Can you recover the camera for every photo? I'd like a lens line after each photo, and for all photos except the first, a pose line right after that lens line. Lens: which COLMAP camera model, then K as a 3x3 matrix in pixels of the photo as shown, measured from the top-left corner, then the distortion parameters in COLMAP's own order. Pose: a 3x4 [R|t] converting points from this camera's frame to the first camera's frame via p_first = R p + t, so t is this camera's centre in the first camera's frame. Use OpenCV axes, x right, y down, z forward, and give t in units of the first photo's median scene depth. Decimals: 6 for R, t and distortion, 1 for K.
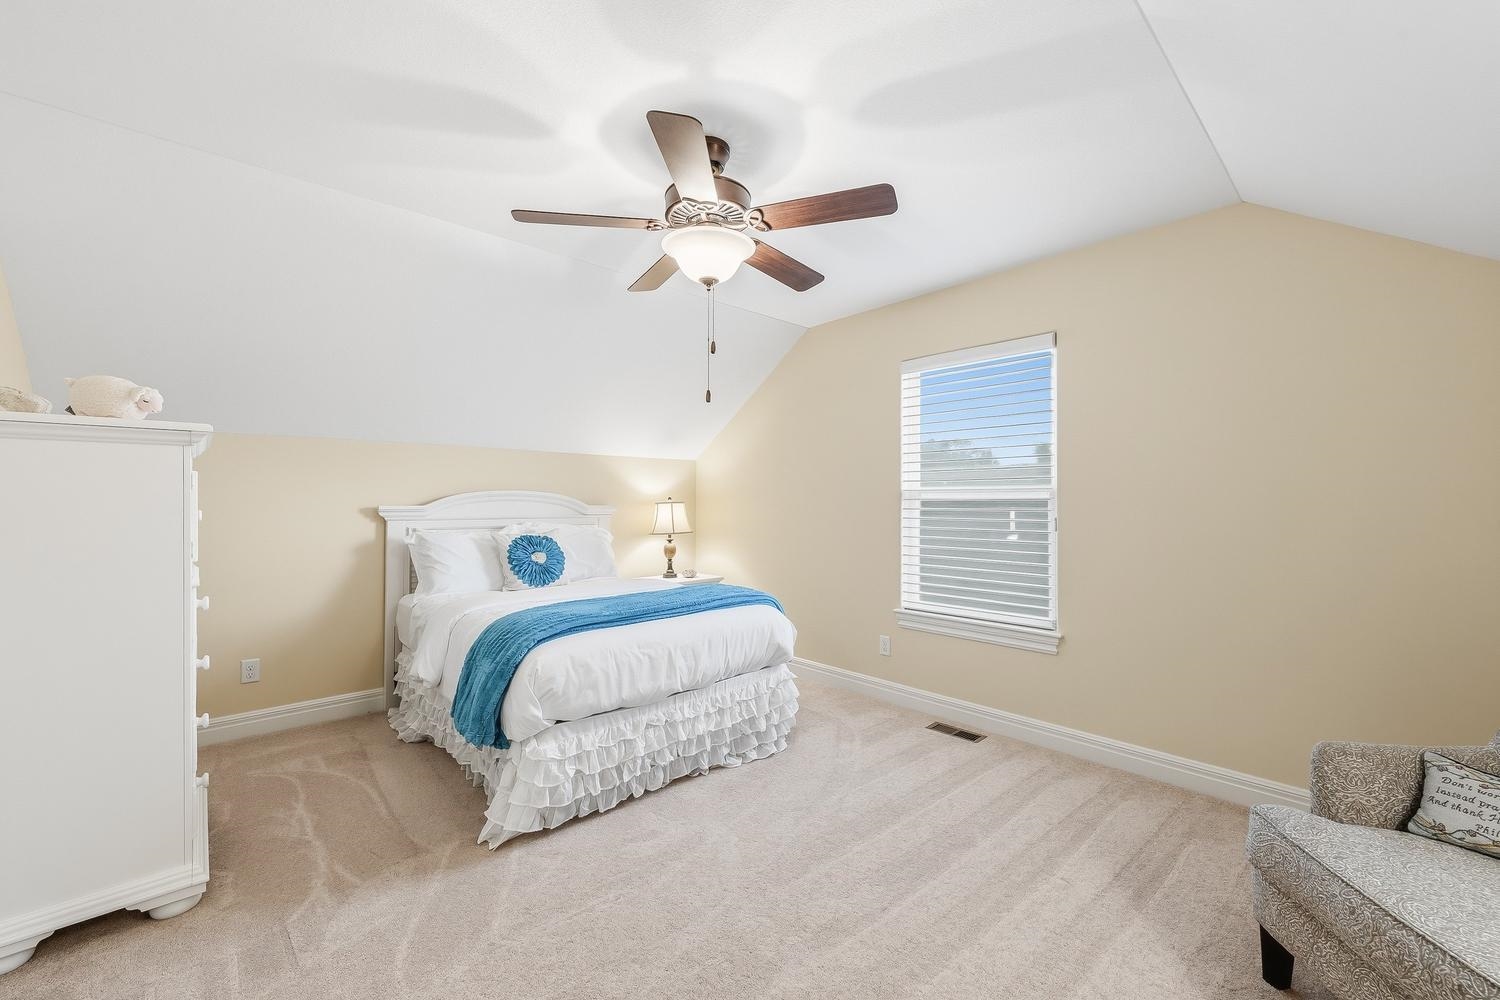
lens RADIAL K [[600.9, 0, 750.2], [0, 600.9, 491.2], [0, 0, 1]] dist [-0.000424, -0.000089]
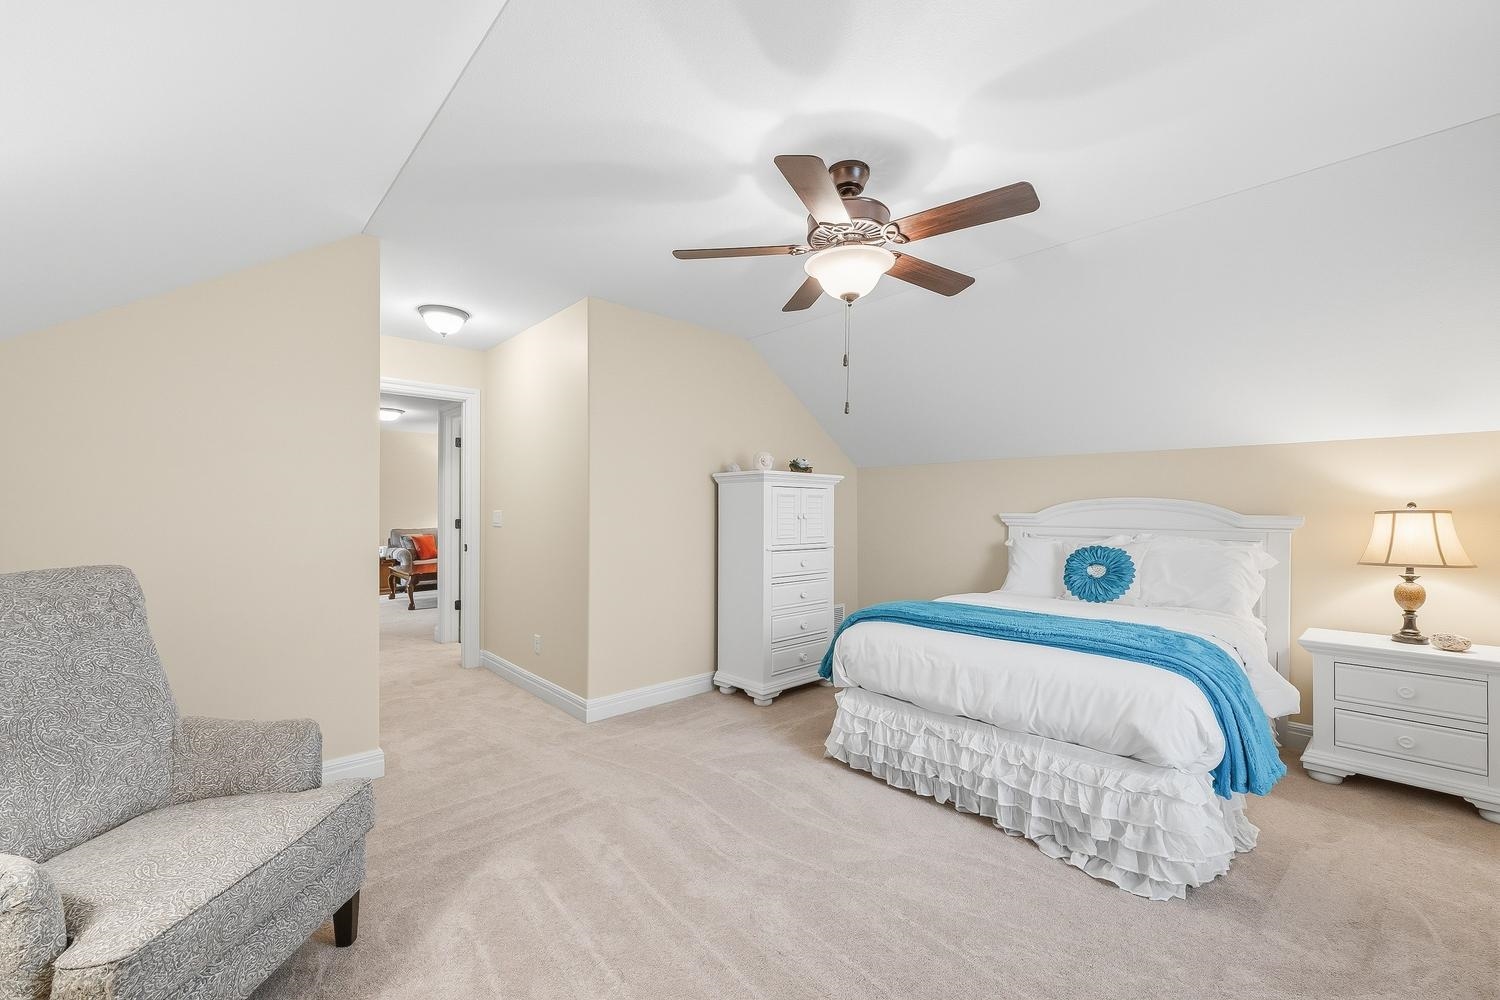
lens RADIAL K [[602.2, 0, 750.5], [0, 602.2, 501.9], [0, 0, 1]] dist [-0.000447, -0.000160]
pose [[0.006892, -0.014753, -0.999867, 0.817389], [0.012738, 0.999811, -0.014664, 0.017987], [0.999895, -0.012636, 0.007079, 0.683859]]
